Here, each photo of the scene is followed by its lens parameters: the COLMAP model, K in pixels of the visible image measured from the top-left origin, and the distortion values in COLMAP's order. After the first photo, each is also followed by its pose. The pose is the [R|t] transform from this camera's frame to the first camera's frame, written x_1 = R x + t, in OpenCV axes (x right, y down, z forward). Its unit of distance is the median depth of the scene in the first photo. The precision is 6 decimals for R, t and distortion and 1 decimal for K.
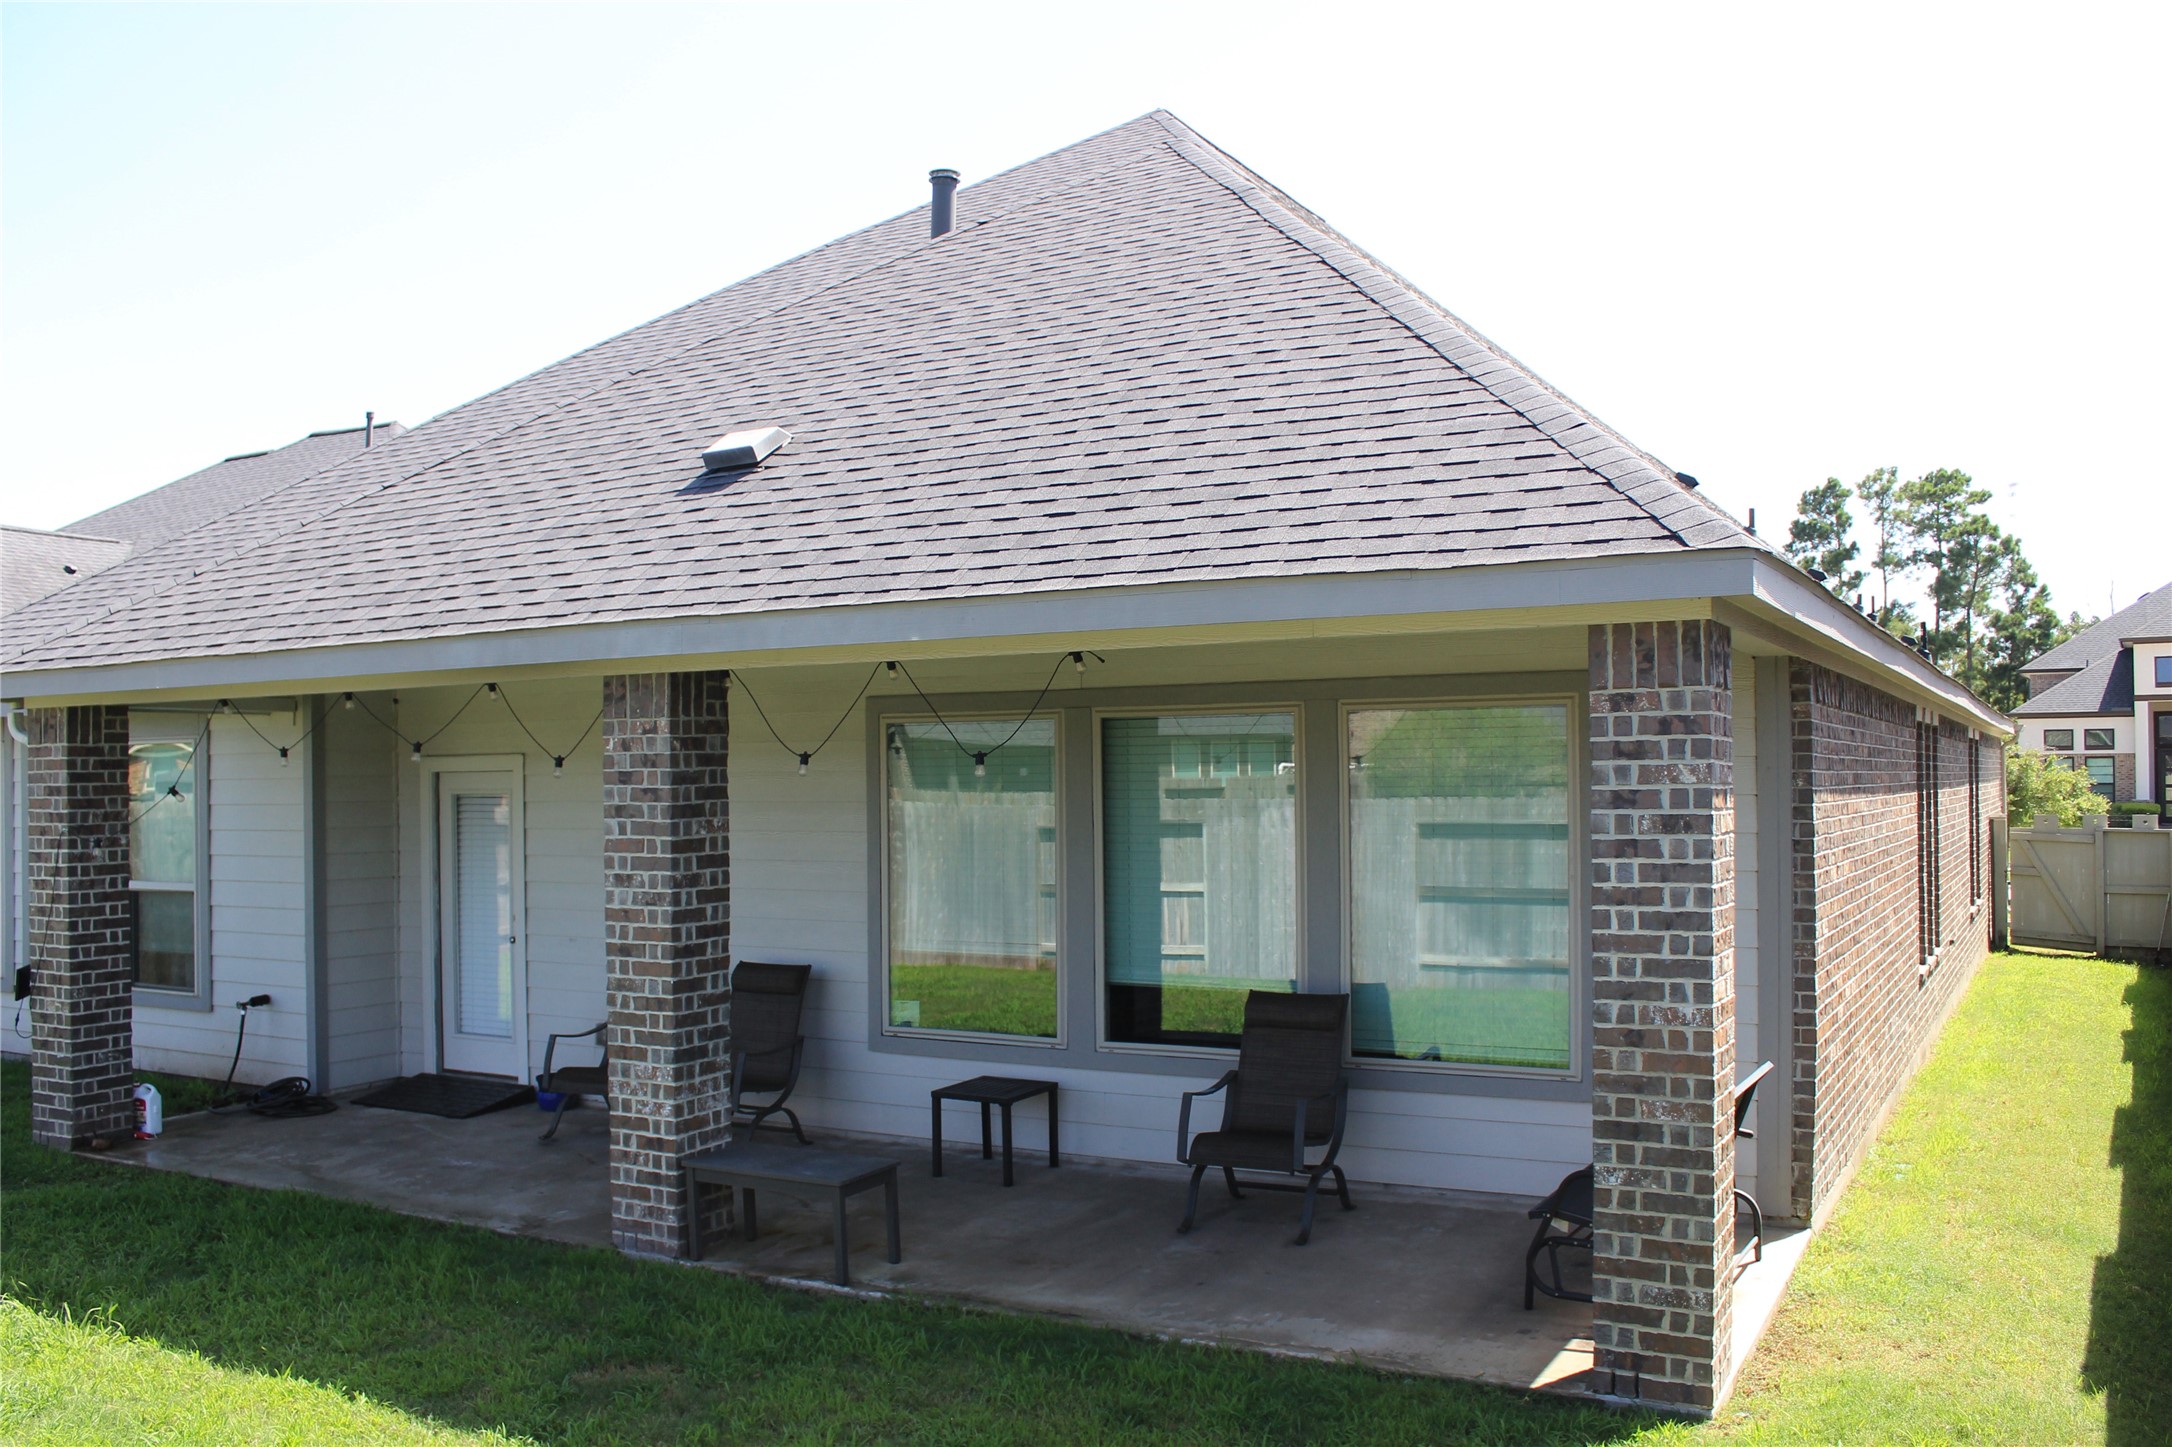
lens RADIAL K [[1942.0, 0, 1079.4], [0, 1942.0, 722.6], [0, 0, 1]] dist [-0.151156, 0.120502]
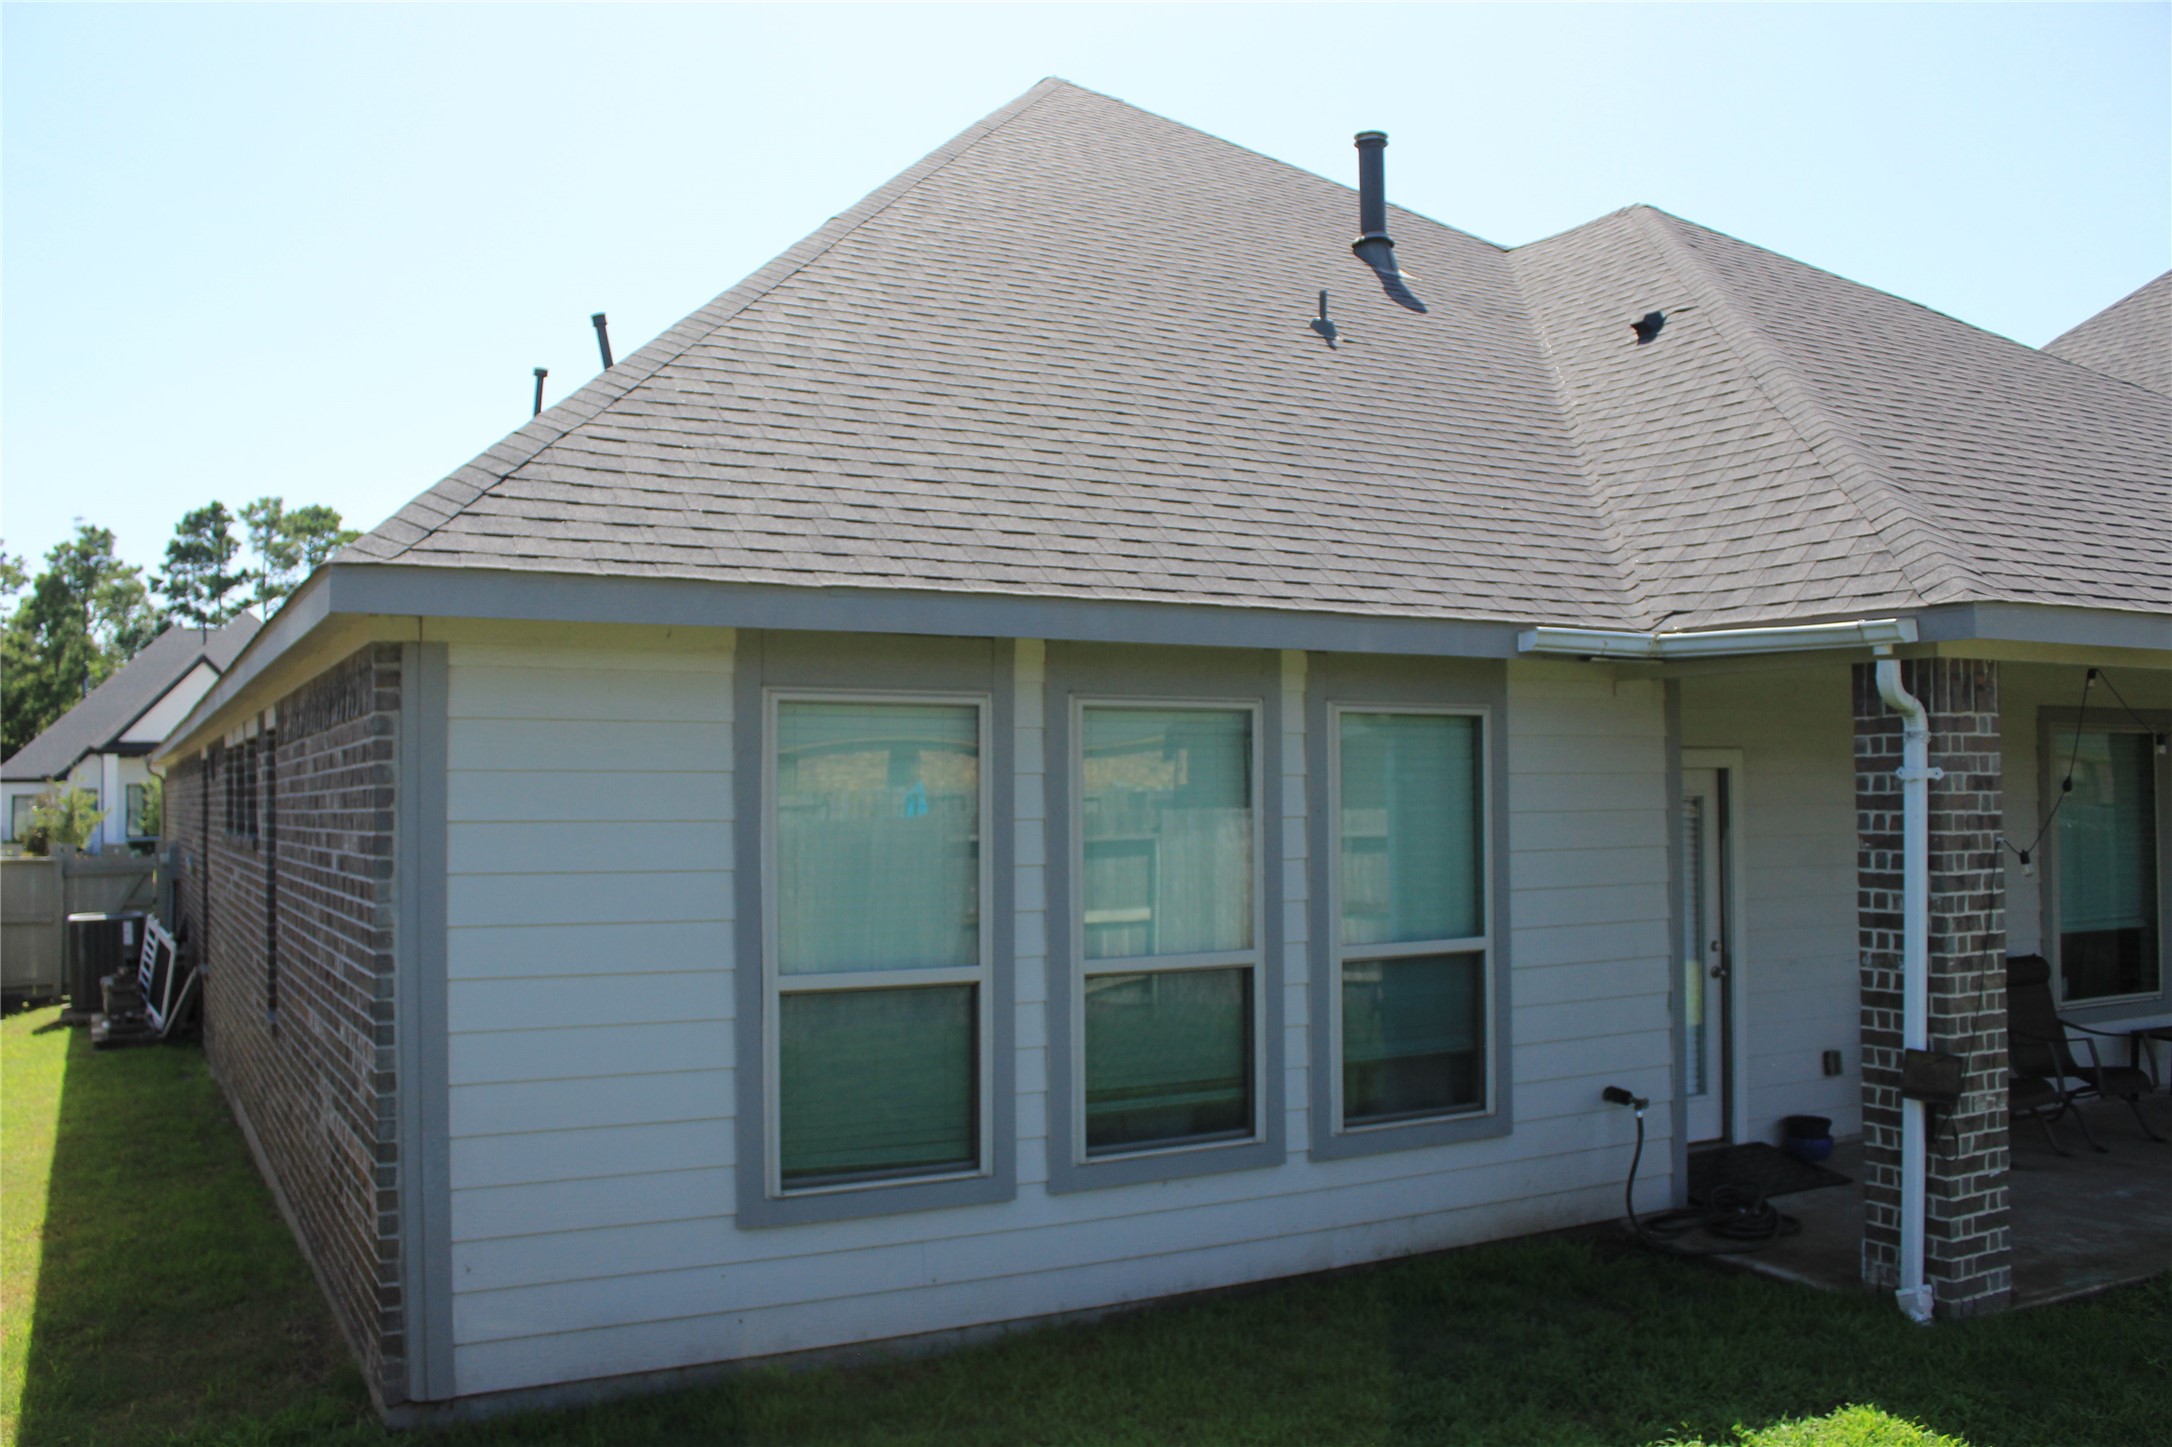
lens RADIAL K [[1942.0, 0, 1081.7], [0, 1942.0, 718.4], [0, 0, 1]] dist [-0.151156, 0.120502]
pose [[0.576795, 0.040156, 0.815901, -0.131440], [-0.021798, 0.999192, -0.033767, 0.004428], [-0.816598, 0.001691, 0.577204, 0.088979]]
